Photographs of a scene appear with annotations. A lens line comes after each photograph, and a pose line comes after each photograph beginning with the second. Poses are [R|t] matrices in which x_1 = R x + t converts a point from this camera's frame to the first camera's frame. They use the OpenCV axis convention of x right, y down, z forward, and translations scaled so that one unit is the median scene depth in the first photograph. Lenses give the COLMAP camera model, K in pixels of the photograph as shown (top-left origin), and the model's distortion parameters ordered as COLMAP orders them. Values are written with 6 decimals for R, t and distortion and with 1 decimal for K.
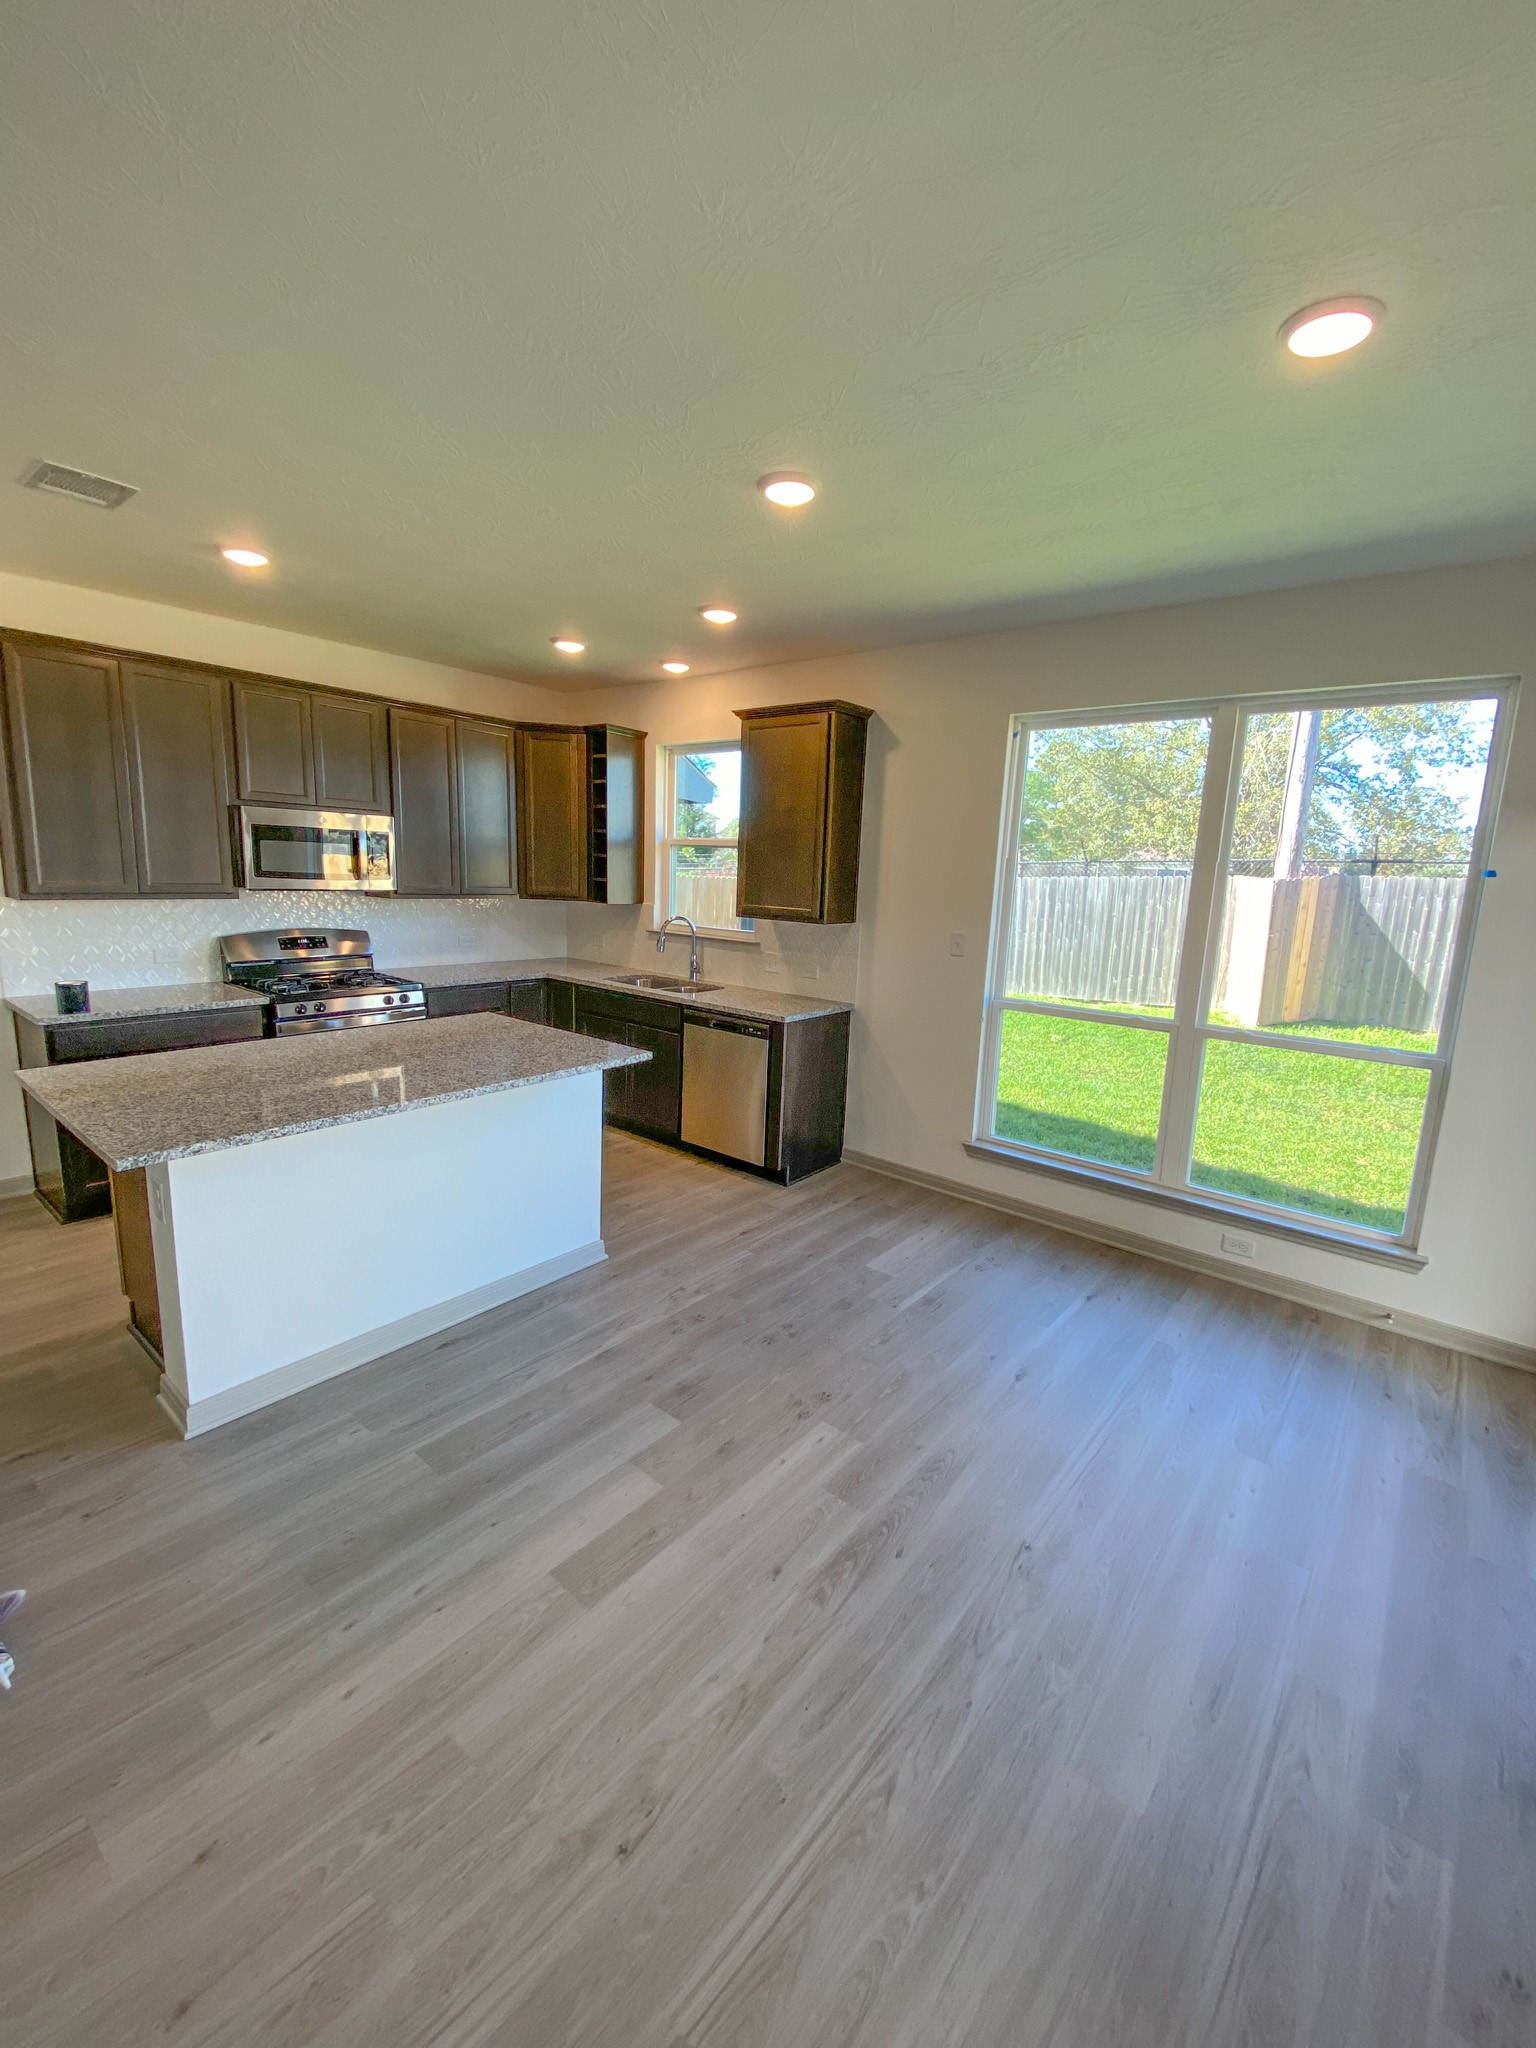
lens RADIAL K [[821.8, 0, 768.0], [0, 821.8, 1024.0], [0, 0, 1]] dist [-0.001757, -0.000358]
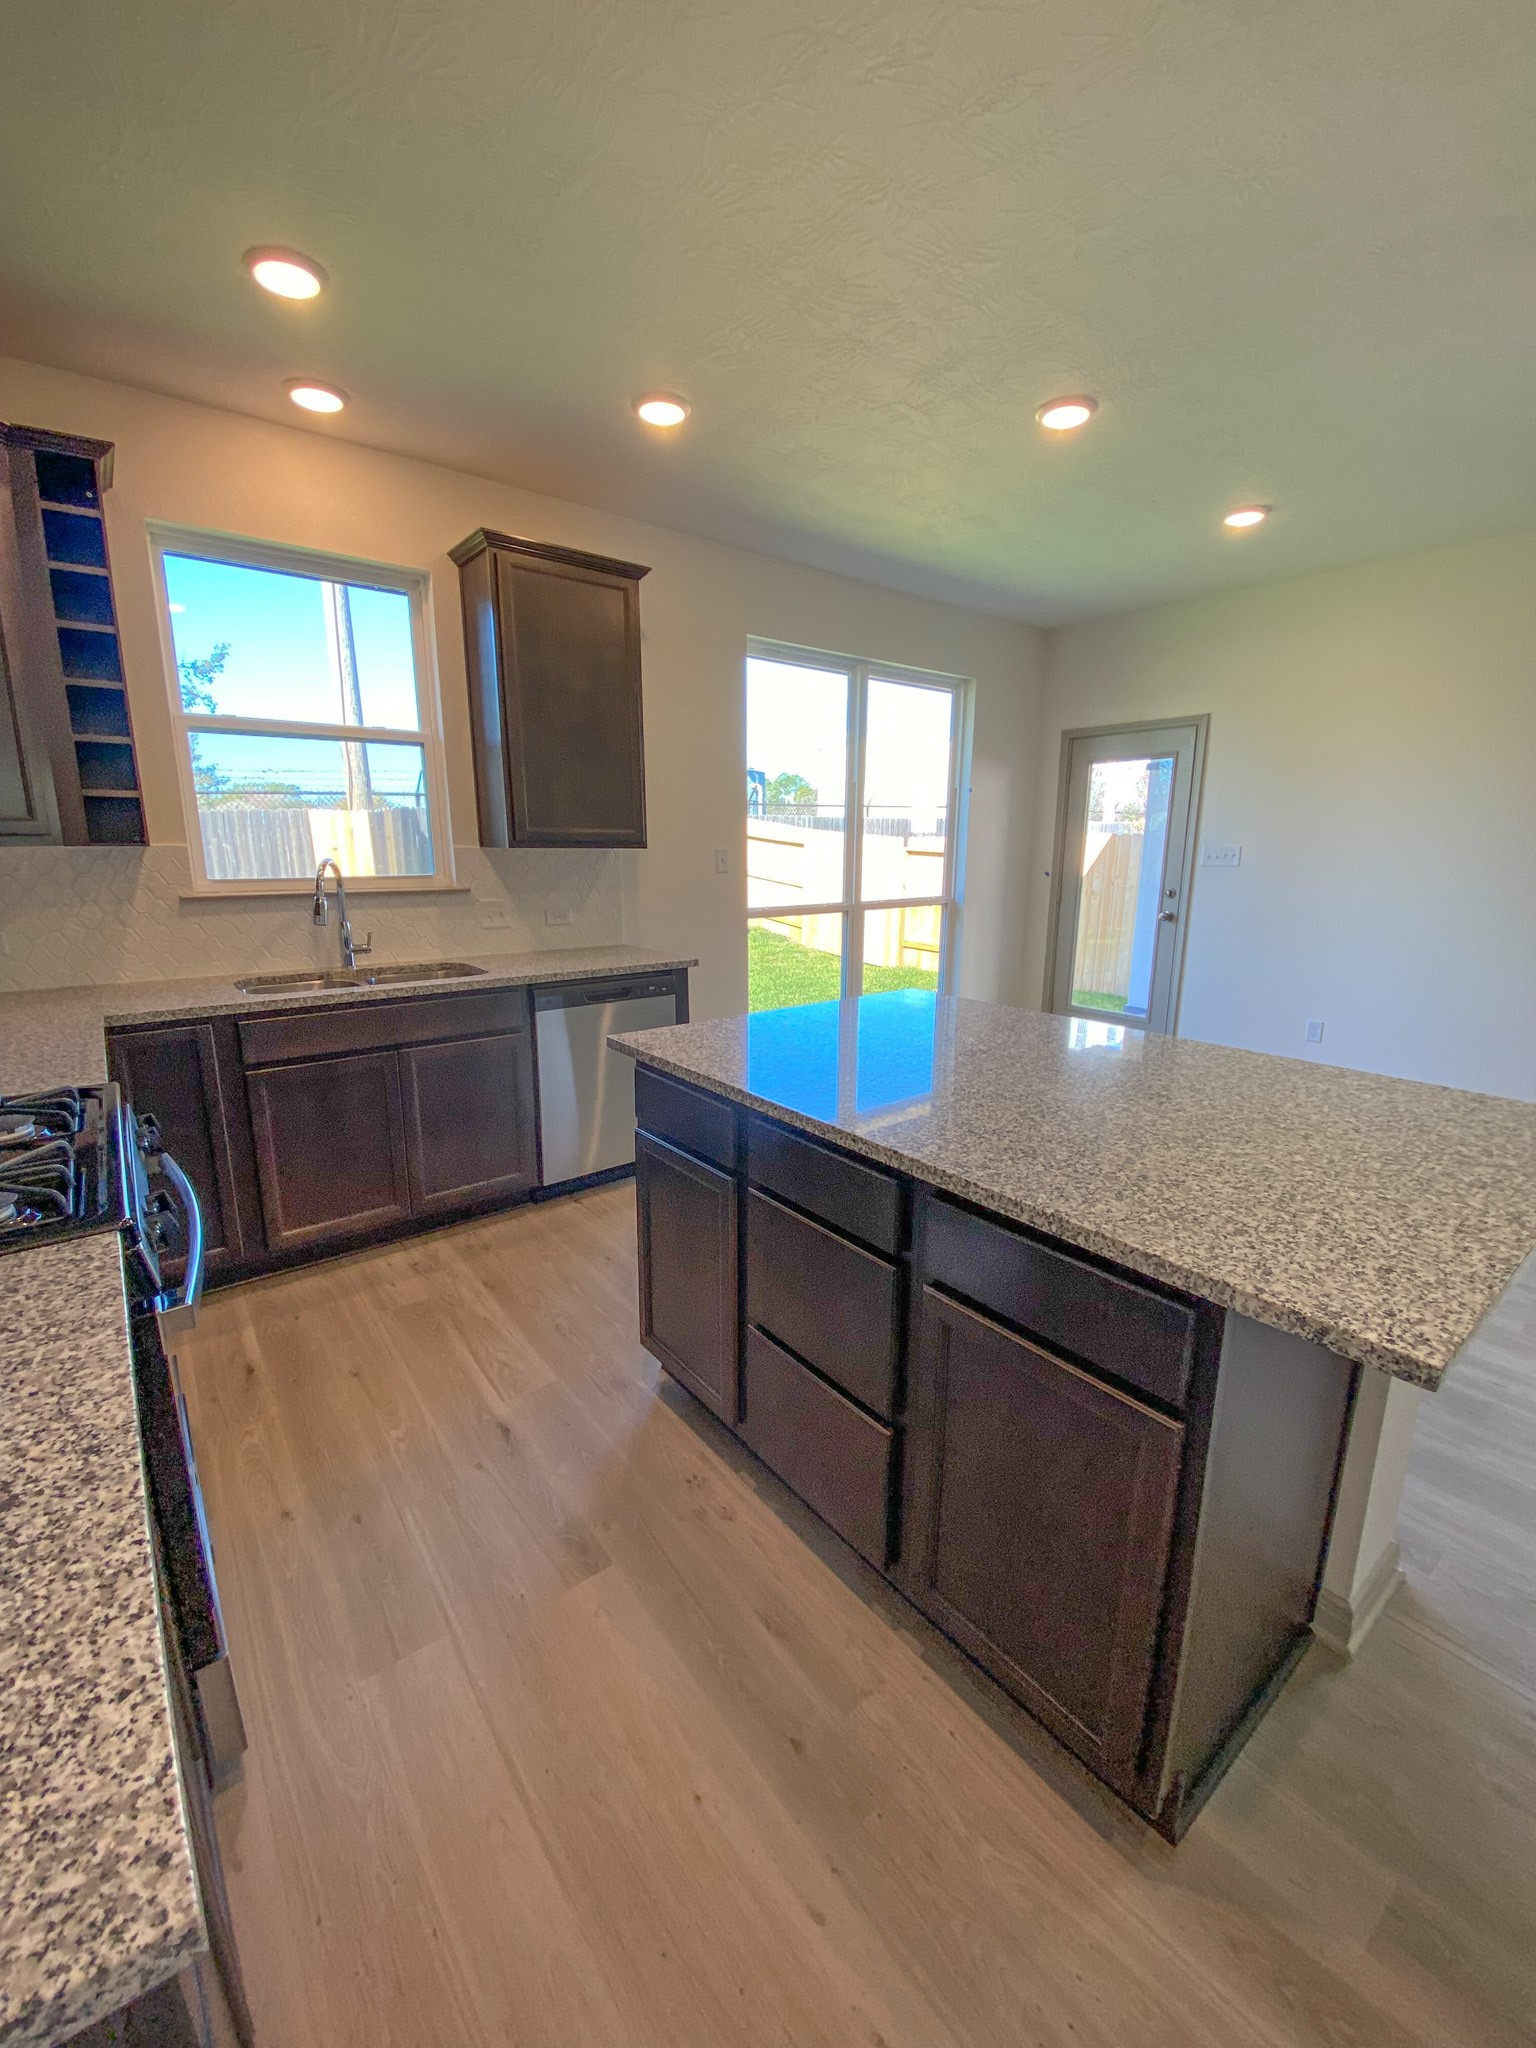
lens RADIAL K [[821.8, 0, 768.0], [0, 821.8, 1024.0], [0, 0, 1]] dist [-0.001757, -0.000358]
pose [[0.210408, -0.244378, 0.946577, -0.756838], [0.189756, 0.960047, 0.205676, -0.098903], [-0.959021, 0.136343, 0.248373, 0.700569]]
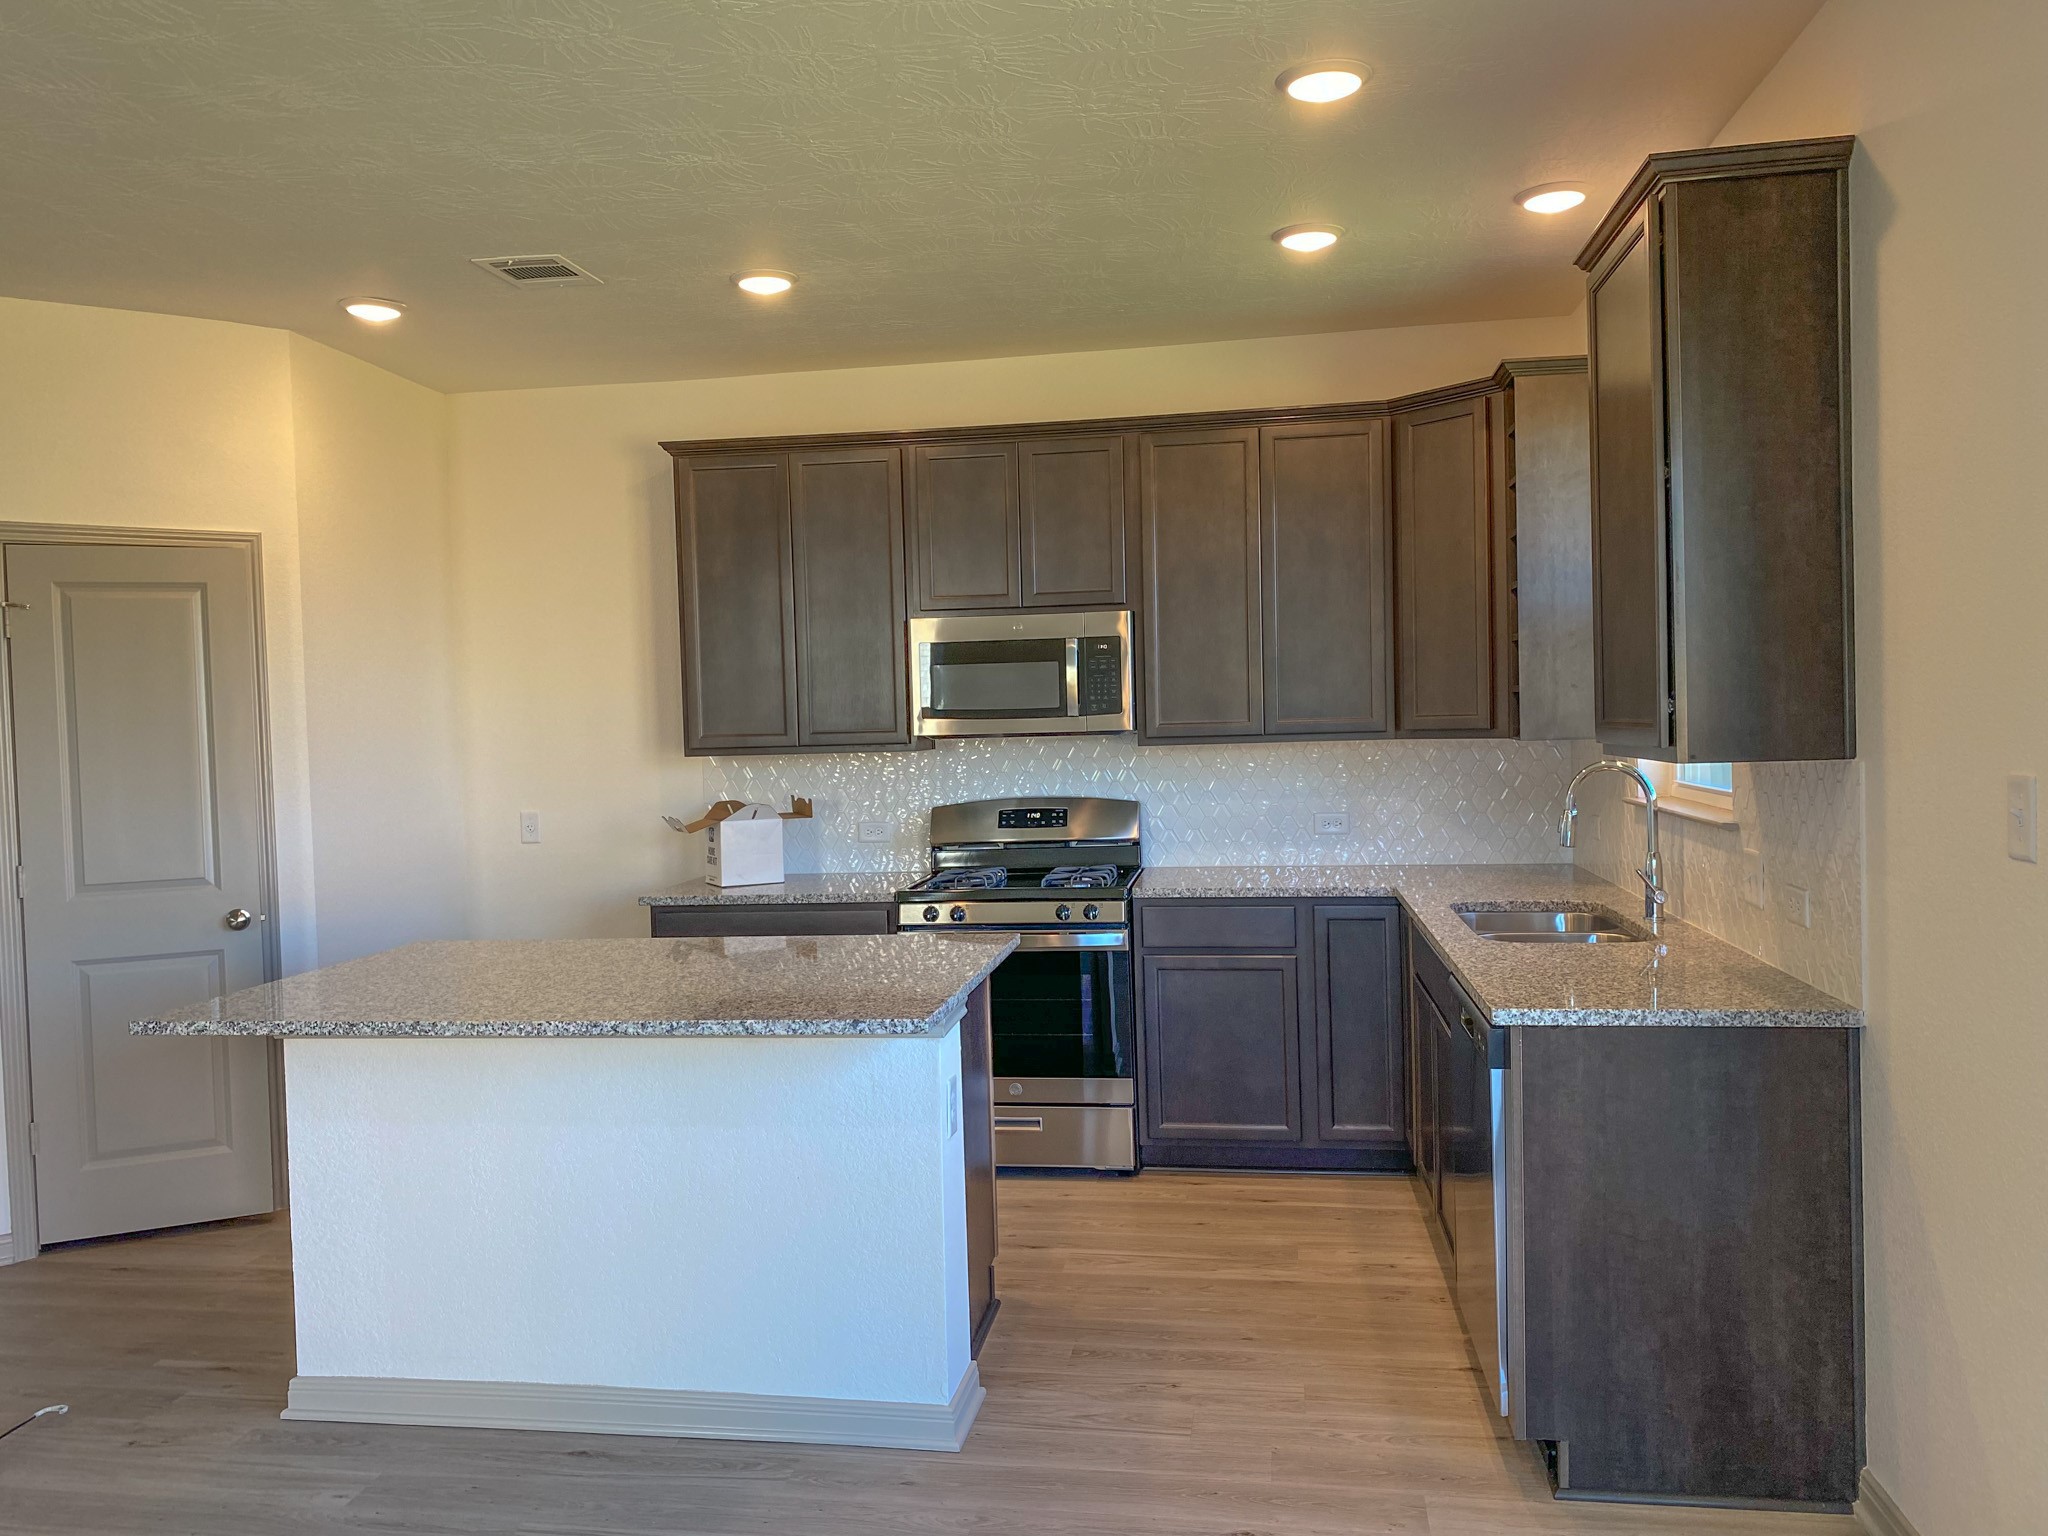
lens RADIAL K [[1573.1, 0, 1020.1], [0, 1573.1, 775.6], [0, 0, 1]] dist [0.062664, -0.052780]
pose [[0.491177, -0.020416, -0.870821, 0.527180], [-0.114930, 0.989466, -0.088023, -0.024394], [0.863444, 0.143318, 0.483656, 0.427001]]
